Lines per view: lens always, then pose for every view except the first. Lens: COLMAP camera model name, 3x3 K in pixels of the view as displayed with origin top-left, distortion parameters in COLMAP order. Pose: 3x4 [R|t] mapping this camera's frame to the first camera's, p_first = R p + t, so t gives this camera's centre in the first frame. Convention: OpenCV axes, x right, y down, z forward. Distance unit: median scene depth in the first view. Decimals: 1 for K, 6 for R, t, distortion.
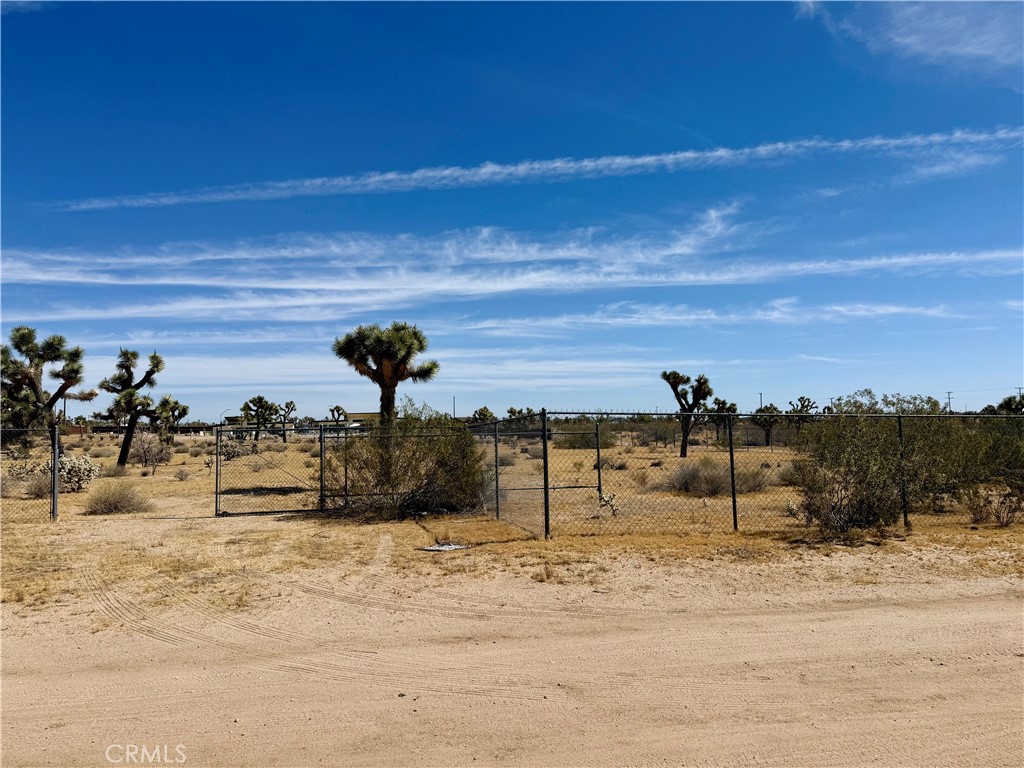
lens RADIAL K [[717.2, 0, 507.0], [0, 717.2, 383.0], [0, 0, 1]] dist [0.075851, -0.094188]
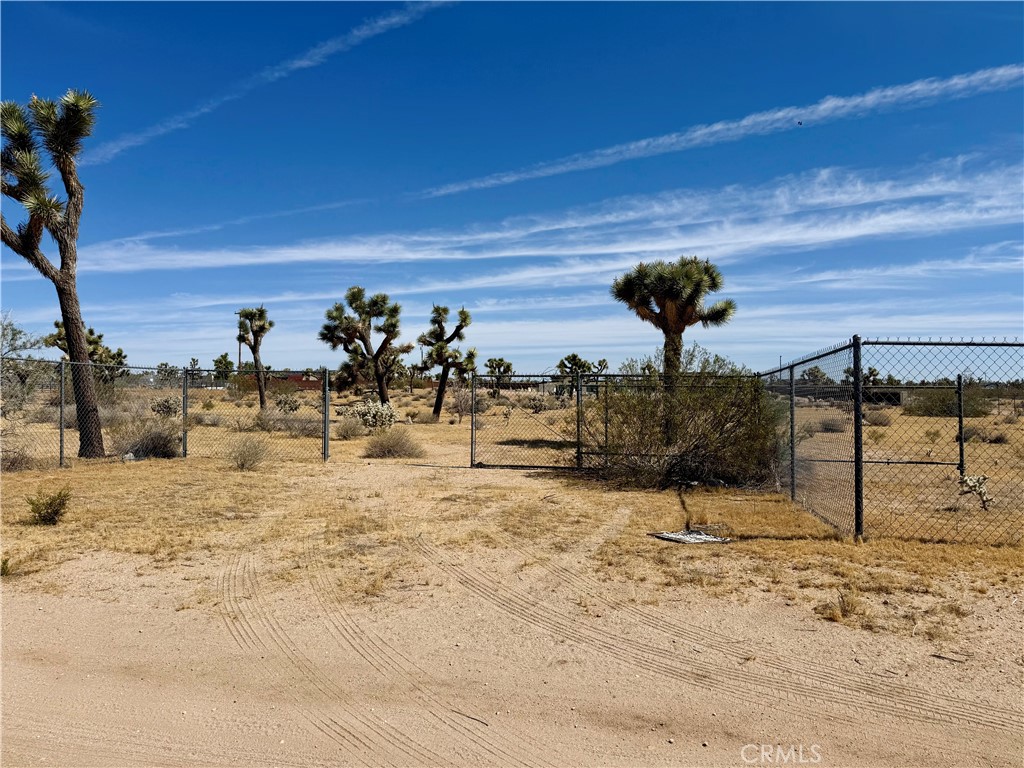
lens RADIAL K [[717.2, 0, 511.1], [0, 717.2, 380.2], [0, 0, 1]] dist [0.075851, -0.094188]
pose [[0.907480, 0.013951, -0.419865, 0.021023], [0.007298, 0.998774, 0.048959, 0.018922], [0.420033, -0.047493, 0.906265, 0.136210]]
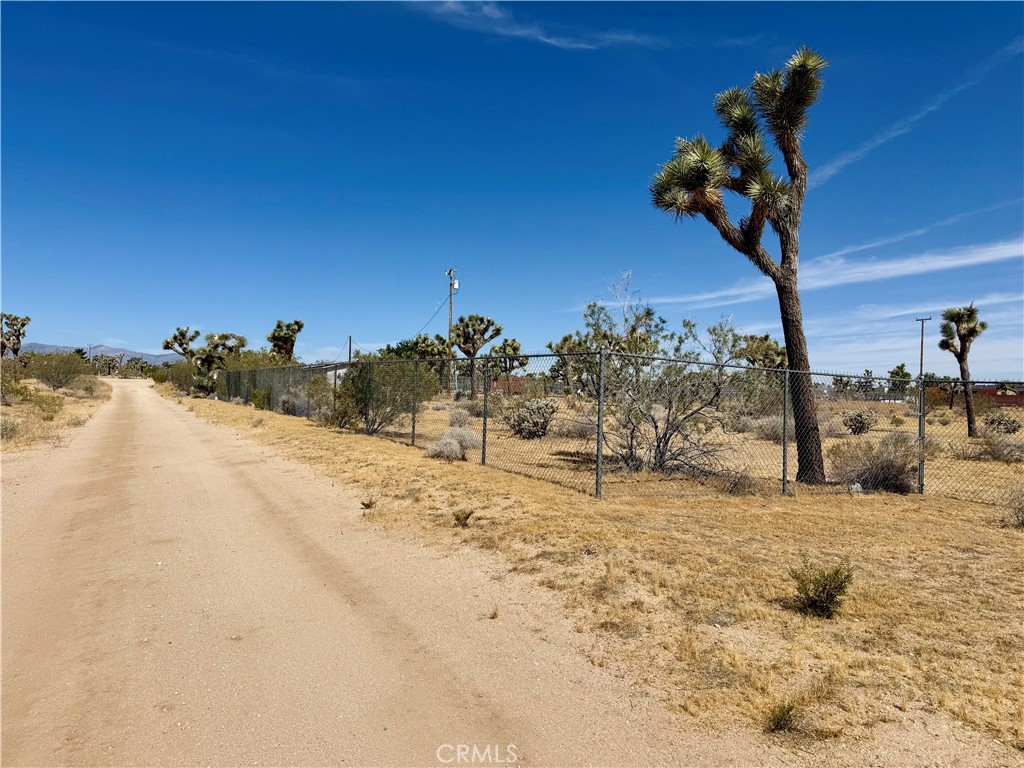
lens RADIAL K [[717.2, 0, 515.0], [0, 717.2, 376.8], [0, 0, 1]] dist [0.075851, -0.094188]
pose [[0.276340, 0.004572, -0.961049, -0.128528], [0.026106, 0.999584, 0.012262, 0.023662], [0.960705, -0.028478, 0.276106, 0.201658]]
